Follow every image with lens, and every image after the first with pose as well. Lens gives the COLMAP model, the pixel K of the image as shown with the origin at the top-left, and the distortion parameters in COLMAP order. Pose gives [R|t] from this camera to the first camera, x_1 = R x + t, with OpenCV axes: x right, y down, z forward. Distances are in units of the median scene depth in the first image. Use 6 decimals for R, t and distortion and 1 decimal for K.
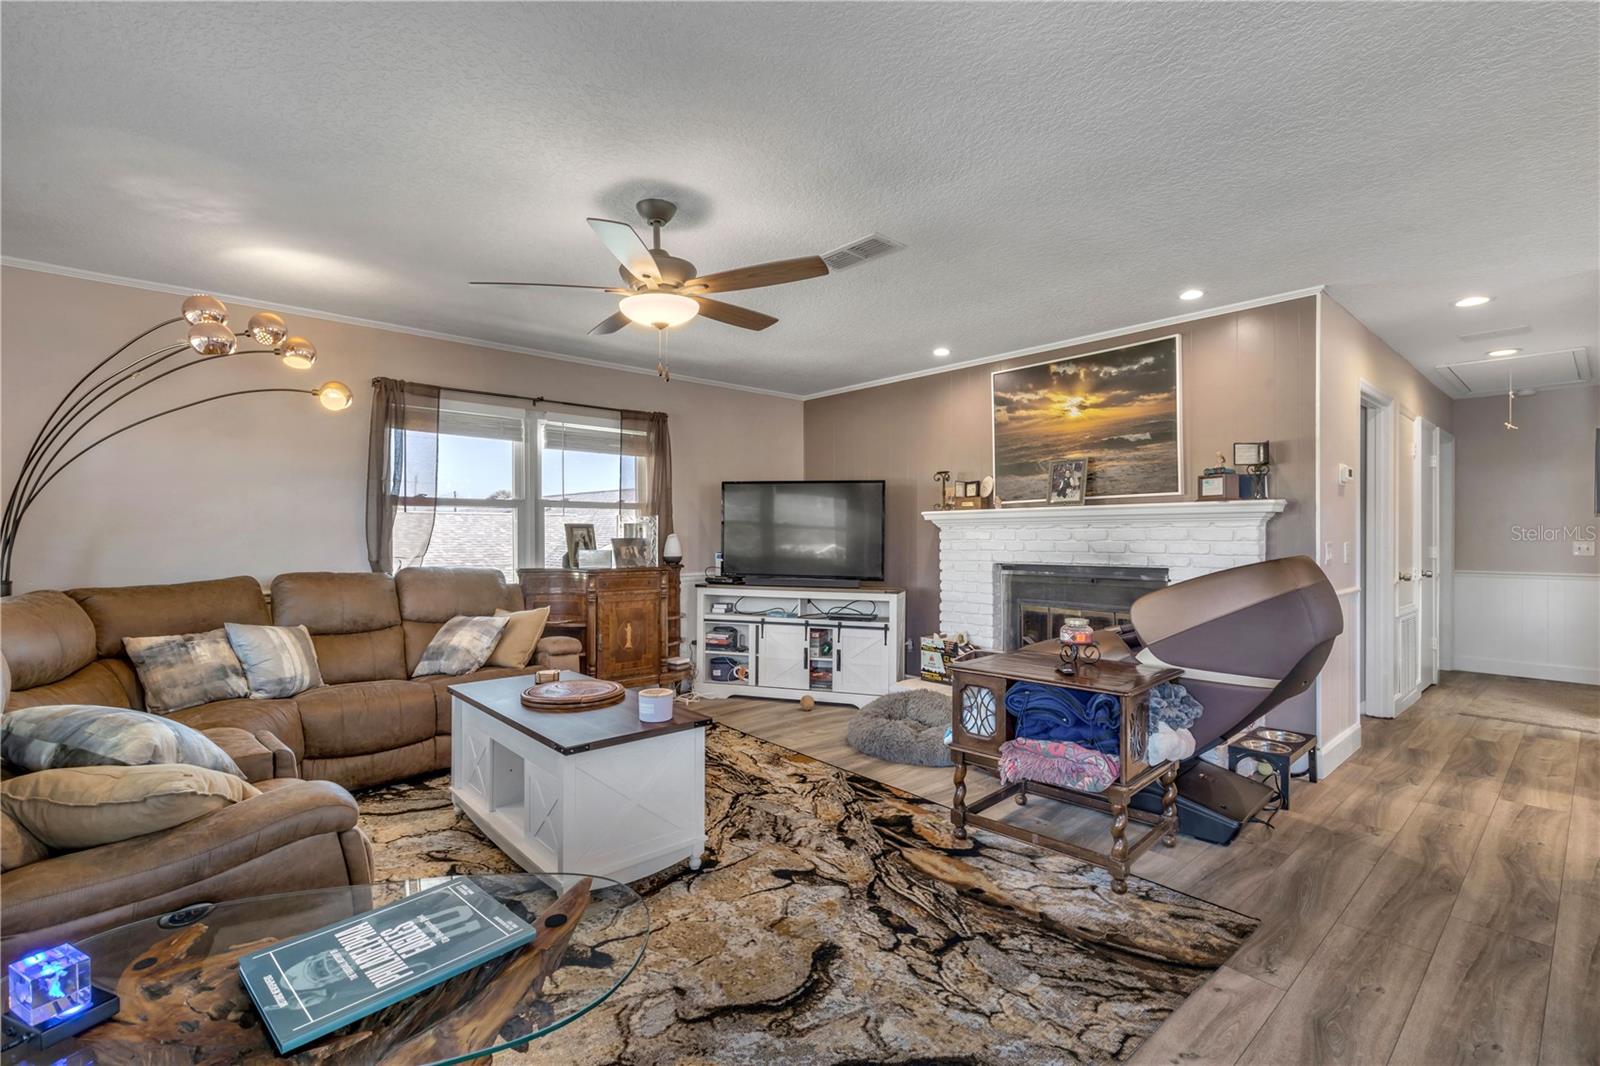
lens RADIAL K [[722.3, 0, 798.2], [0, 722.3, 527.9], [0, 0, 1]] dist [0.004773, -0.001270]
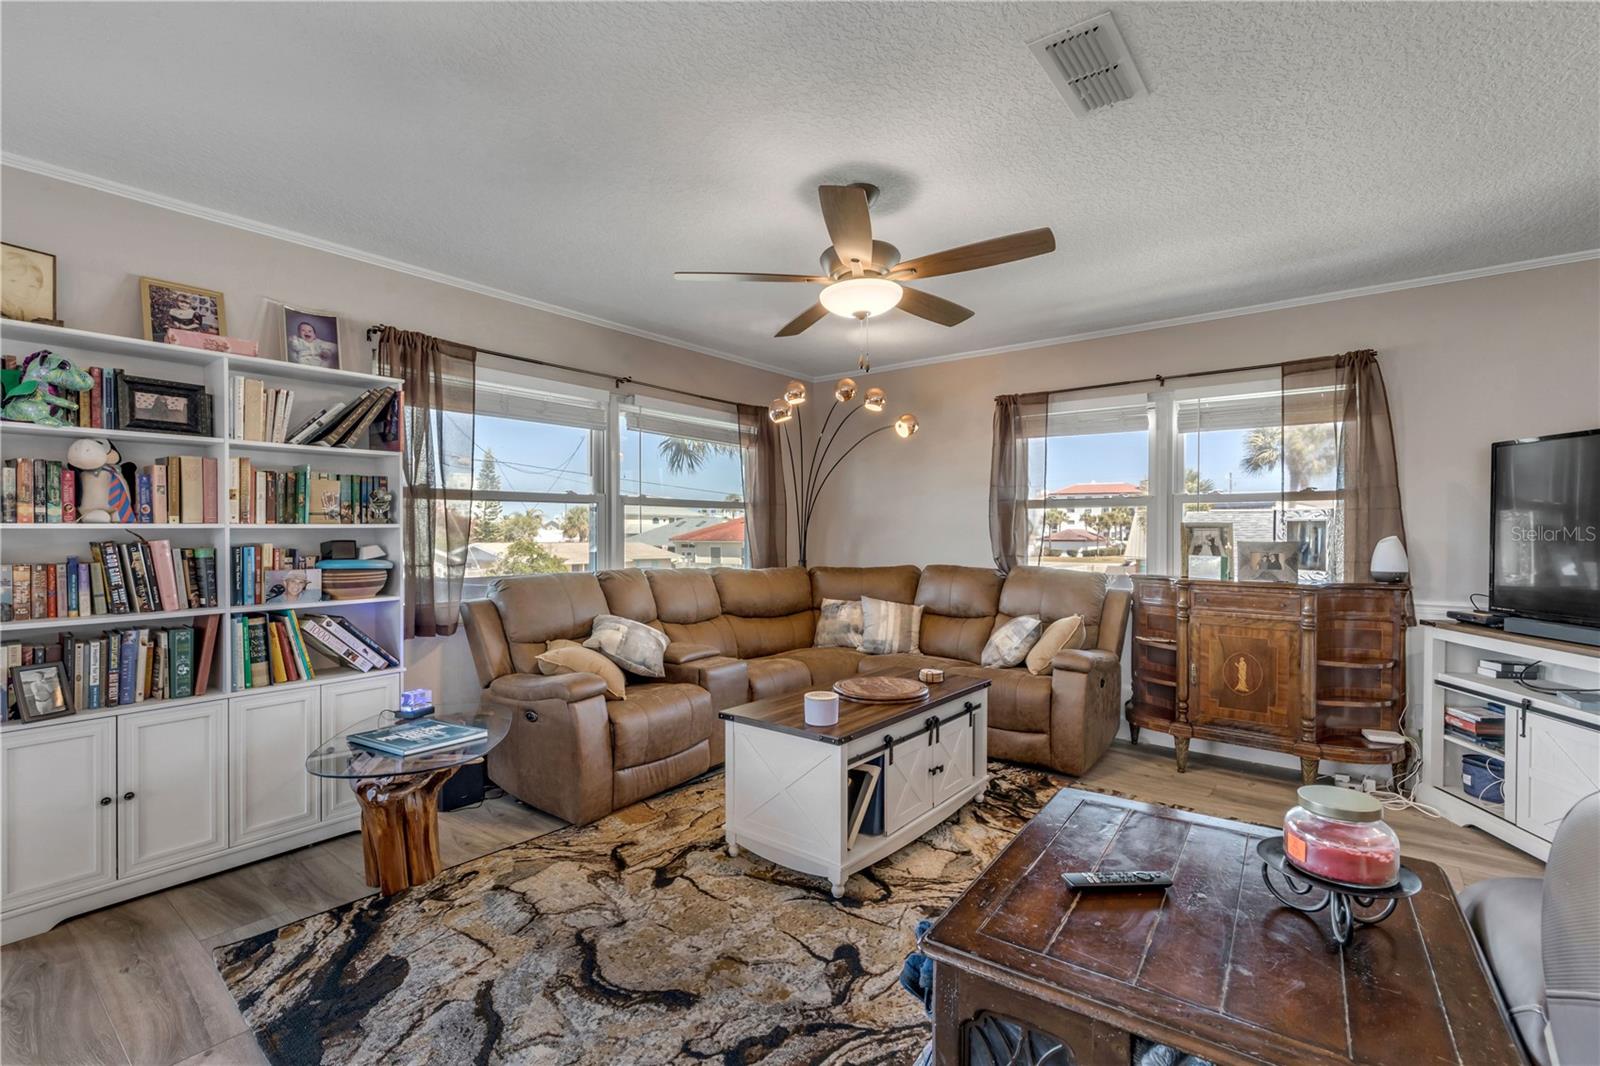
lens RADIAL K [[722.3, 0, 798.2], [0, 722.3, 527.9], [0, 0, 1]] dist [0.004773, -0.001270]
pose [[0.167172, -0.005732, -0.985911, 0.517961], [0.005244, 0.999974, -0.004924, 0.002127], [0.985914, -0.004347, 0.167197, 0.539919]]
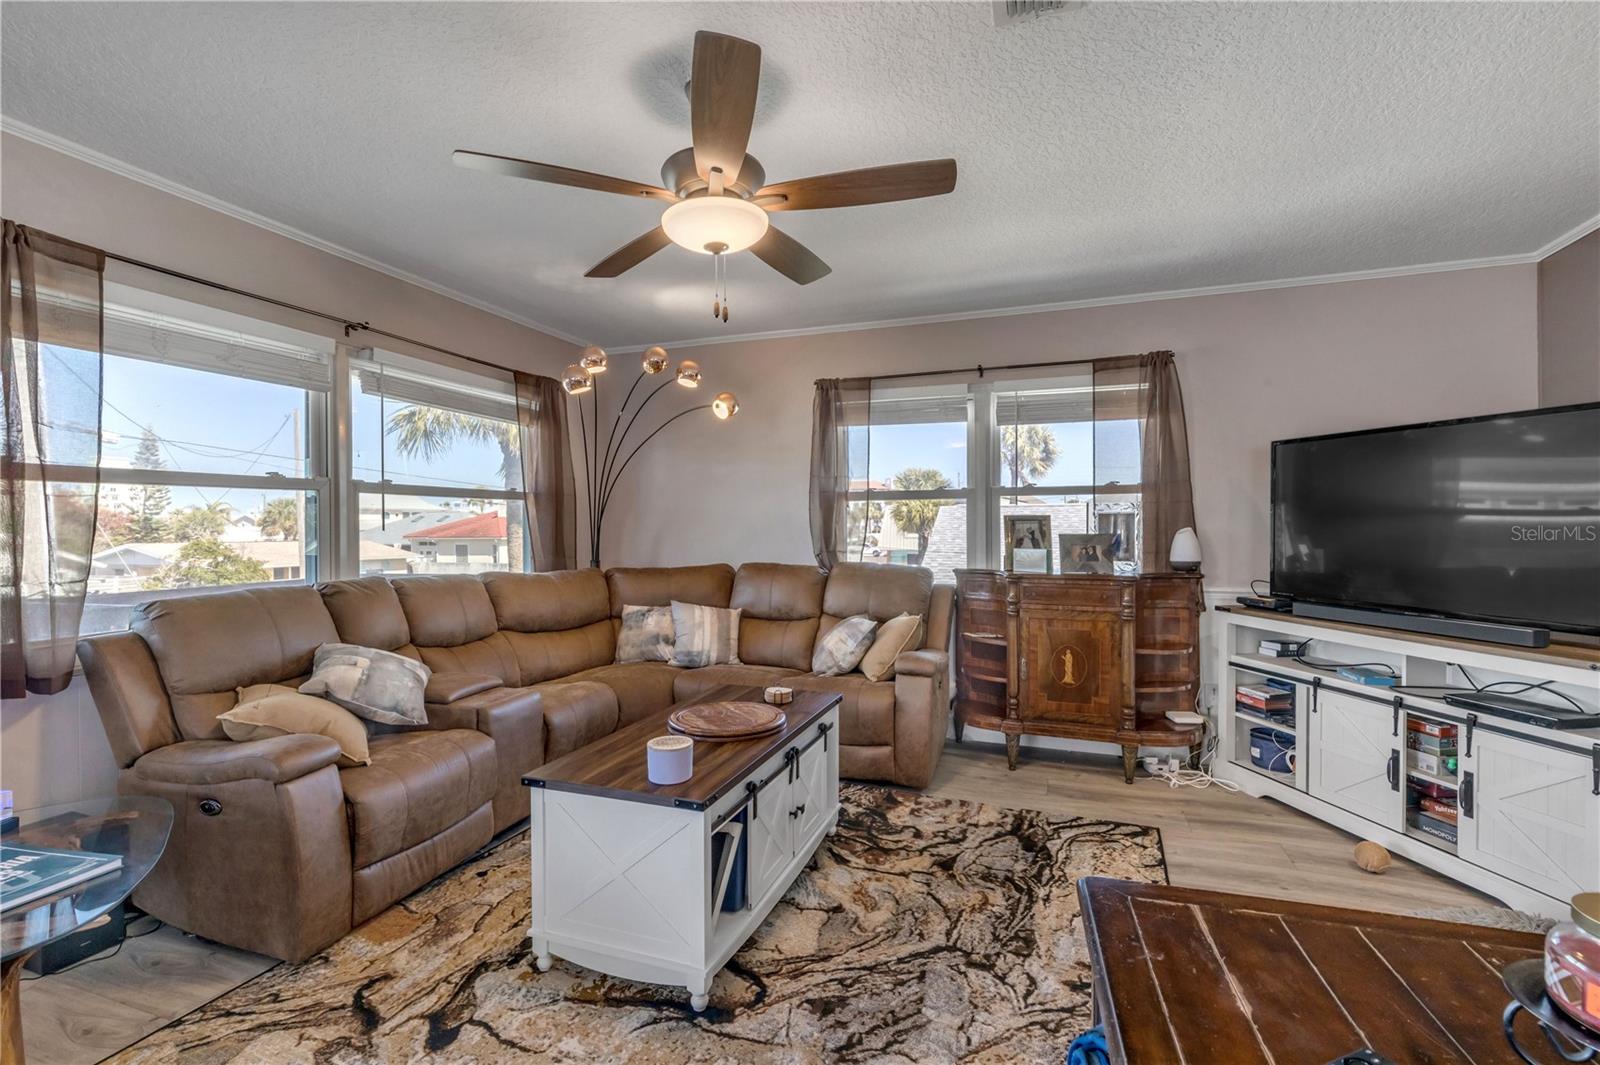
lens RADIAL K [[722.3, 0, 798.2], [0, 722.3, 527.4], [0, 0, 1]] dist [0.004773, -0.001270]
pose [[0.472577, -0.001097, -0.881289, 0.353461], [0.011171, 0.999926, 0.004745, 0.001091], [0.881219, -0.012088, 0.472554, 0.513490]]
